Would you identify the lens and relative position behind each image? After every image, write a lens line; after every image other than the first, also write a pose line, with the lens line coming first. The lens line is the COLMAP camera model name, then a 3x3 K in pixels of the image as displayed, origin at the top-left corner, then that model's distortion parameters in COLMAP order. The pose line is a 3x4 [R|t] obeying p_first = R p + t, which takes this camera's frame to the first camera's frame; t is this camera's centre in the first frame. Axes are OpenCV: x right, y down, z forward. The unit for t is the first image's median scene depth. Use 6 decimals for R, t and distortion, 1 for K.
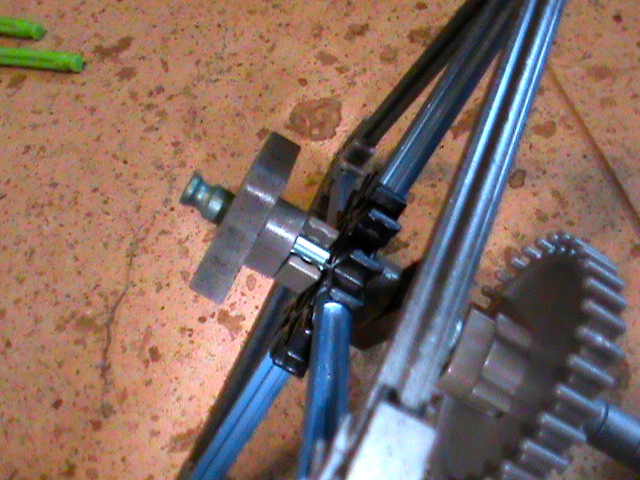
lens RADIAL K [[736.1, 0, 320.0], [0, 736.1, 240.0], [0, 0, 1]] dist [-0.251042, 0.267935]
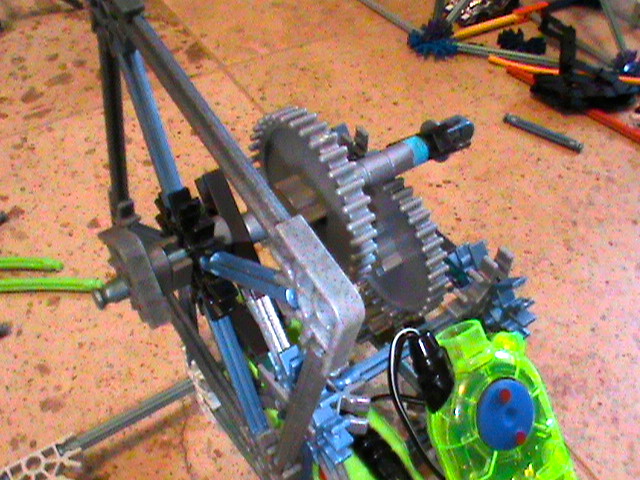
lens RADIAL K [[736.1, 0, 320.0], [0, 736.1, 240.0], [0, 0, 1]] dist [-0.251042, 0.267935]
pose [[0.948895, -0.088074, 0.303053, -0.394911], [0.163101, 0.958945, -0.231997, 0.093428], [-0.270178, 0.269569, 0.924303, -0.604562]]
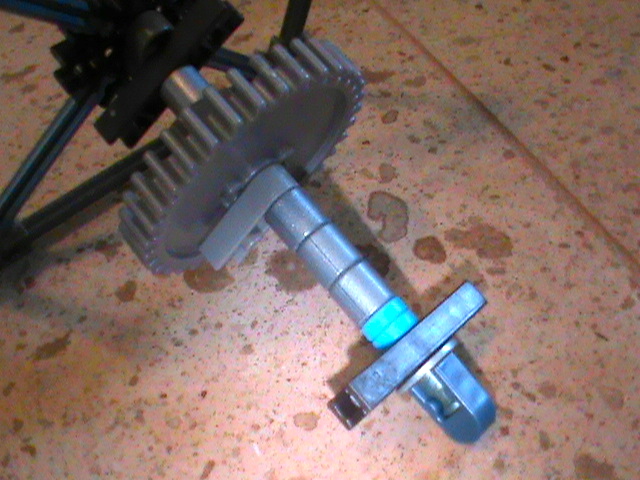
lens RADIAL K [[736.1, 0, 320.0], [0, 736.1, 240.0], [0, 0, 1]] dist [-0.251042, 0.267935]
pose [[0.995993, -0.064087, 0.062370, 0.088732], [0.078555, 0.960289, -0.267719, 0.329952], [-0.042736, 0.271546, 0.961476, 0.040178]]
